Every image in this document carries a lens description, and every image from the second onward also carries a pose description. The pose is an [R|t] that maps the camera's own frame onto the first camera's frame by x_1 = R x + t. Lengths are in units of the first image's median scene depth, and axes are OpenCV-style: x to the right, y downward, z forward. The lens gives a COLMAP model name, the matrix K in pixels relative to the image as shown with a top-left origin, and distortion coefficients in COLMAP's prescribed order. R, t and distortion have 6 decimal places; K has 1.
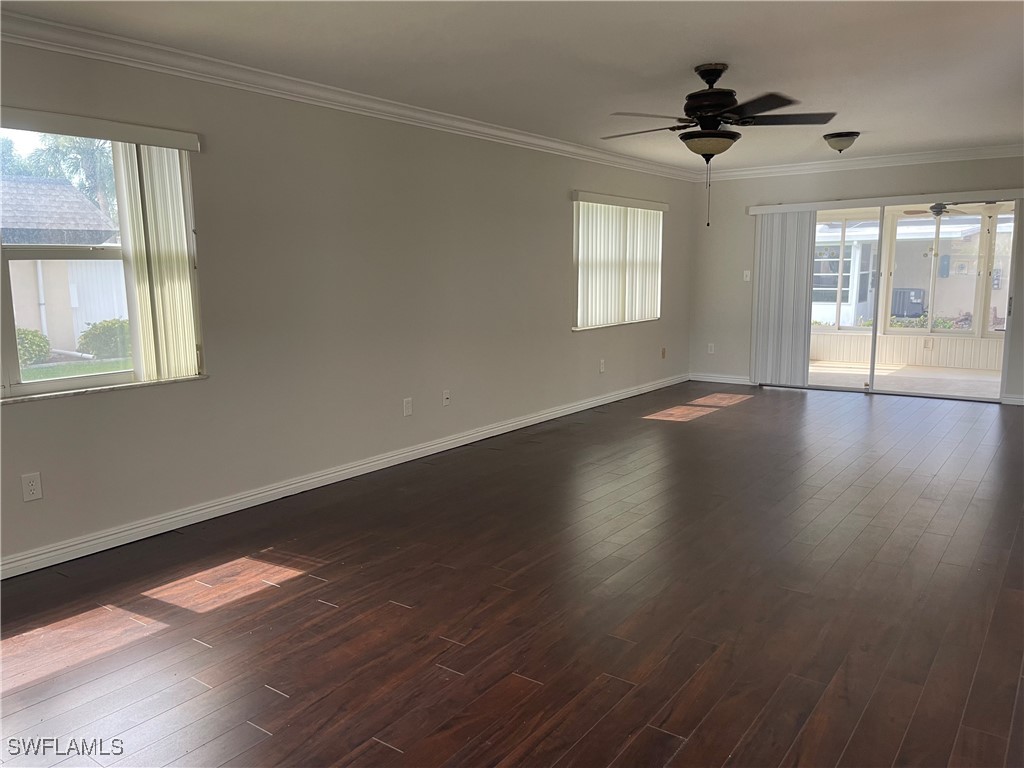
lens RADIAL K [[762.7, 0, 511.5], [0, 762.7, 383.4], [0, 0, 1]] dist [0.039782, -0.037193]
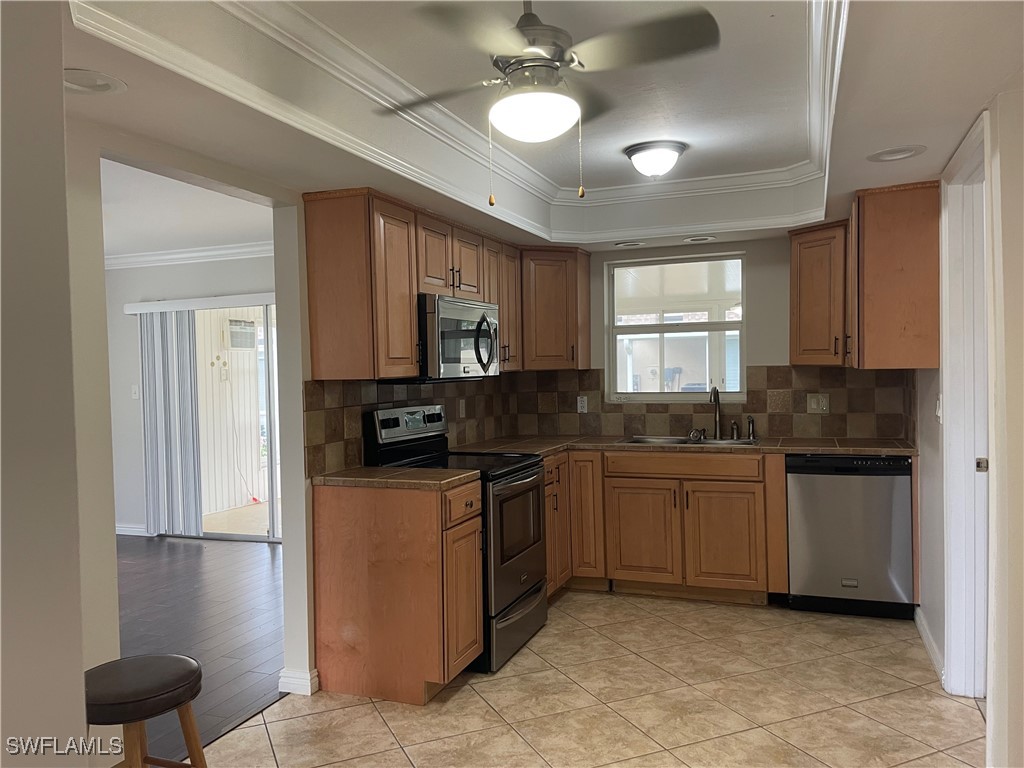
lens RADIAL K [[762.7, 0, 517.4], [0, 762.7, 385.6], [0, 0, 1]] dist [0.039782, -0.037193]
pose [[0.965504, -0.023054, 0.259365, 0.490236], [0.058798, 0.989648, -0.130916, -0.025463], [-0.253662, 0.141650, 0.956865, 0.172431]]
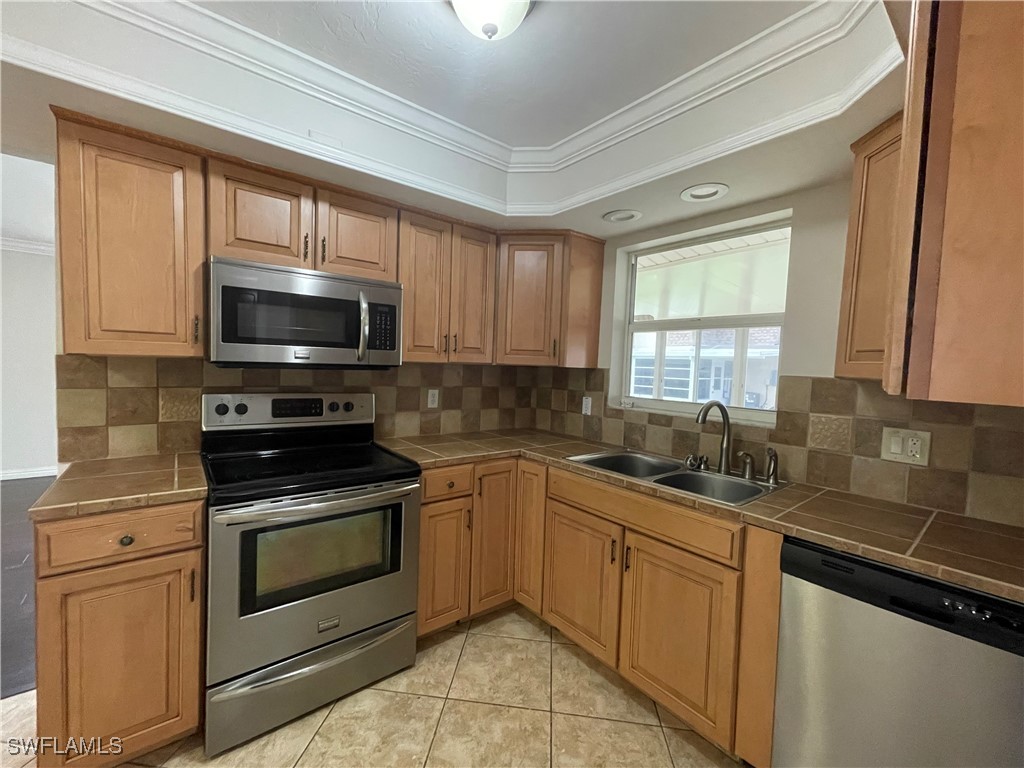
lens RADIAL K [[411.4, 0, 515.9], [0, 411.4, 386.7], [0, 0, 1]] dist [-0.001729, 0.000510]
pose [[0.966309, 0.050575, -0.252367, 0.721934], [-0.077934, 0.991969, -0.099614, -0.066361], [0.245303, 0.115926, 0.962490, 0.432134]]
